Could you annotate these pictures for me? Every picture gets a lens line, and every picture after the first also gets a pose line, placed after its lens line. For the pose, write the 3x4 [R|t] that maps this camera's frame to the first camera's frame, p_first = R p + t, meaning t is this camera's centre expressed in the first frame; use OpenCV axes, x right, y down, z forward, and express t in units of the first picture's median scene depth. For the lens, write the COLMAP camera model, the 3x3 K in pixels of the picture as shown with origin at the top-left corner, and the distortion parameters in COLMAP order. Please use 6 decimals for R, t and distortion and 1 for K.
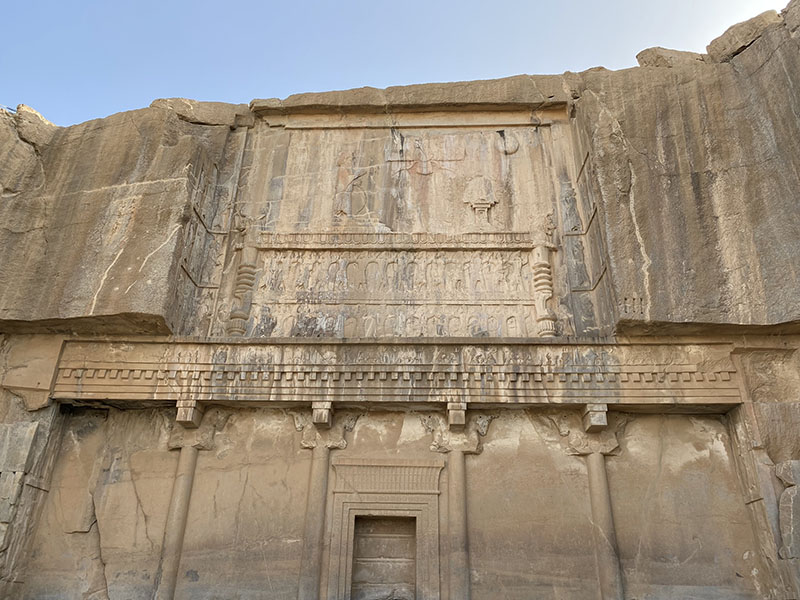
lens RADIAL K [[601.1, 0, 400.0], [0, 601.1, 300.0], [0, 0, 1]] dist [0.050133, -0.042923]
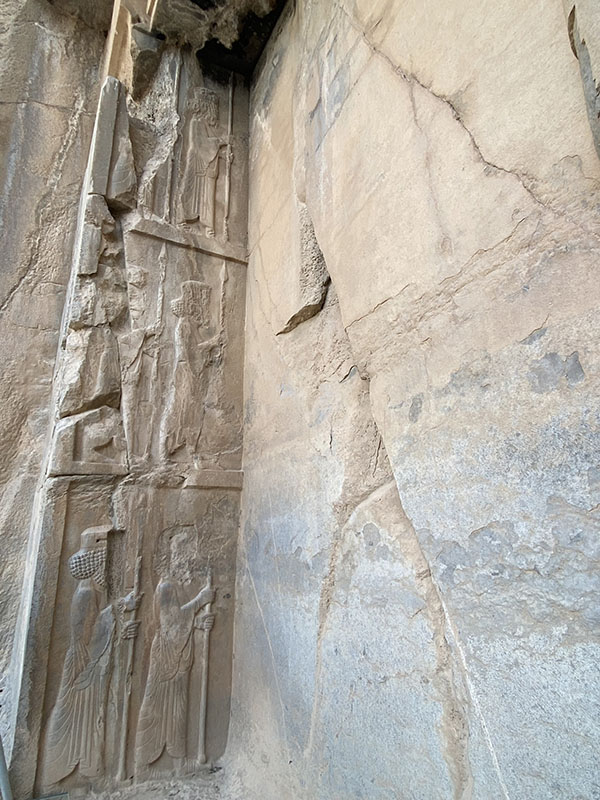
lens RADIAL K [[494.4, 0, 300.0], [0, 494.4, 400.0], [0, 0, 1]] dist [0.032184, 0.000052]
pose [[0.503701, -0.240470, -0.829734, -0.326656], [0.410644, 0.911674, -0.014931, 0.403406], [0.760037, -0.333205, 0.557959, 0.820145]]
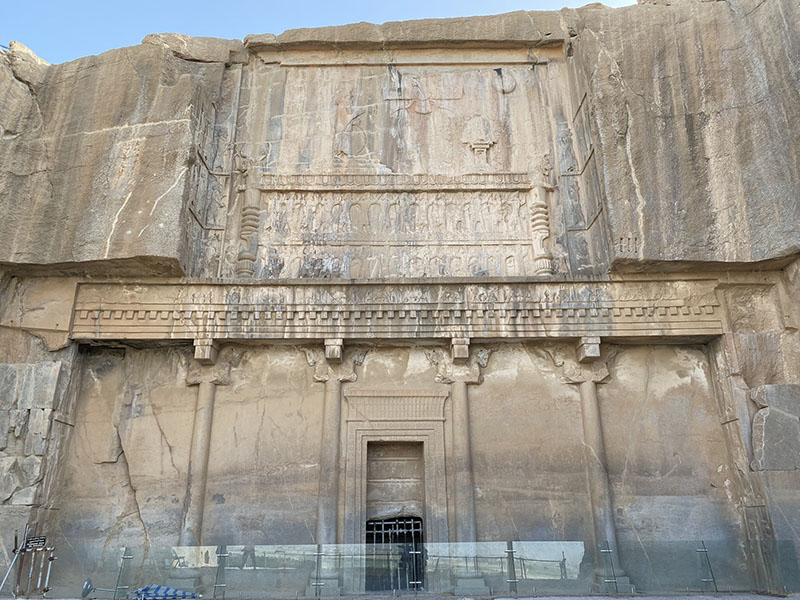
lens RADIAL K [[601.1, 0, 400.0], [0, 601.1, 300.0], [0, 0, 1]] dist [0.050133, -0.042923]
pose [[0.999101, -0.012192, 0.040608, -0.053215], [0.007630, 0.993828, 0.110668, -0.014338], [-0.041707, -0.110259, 0.993027, -0.043004]]
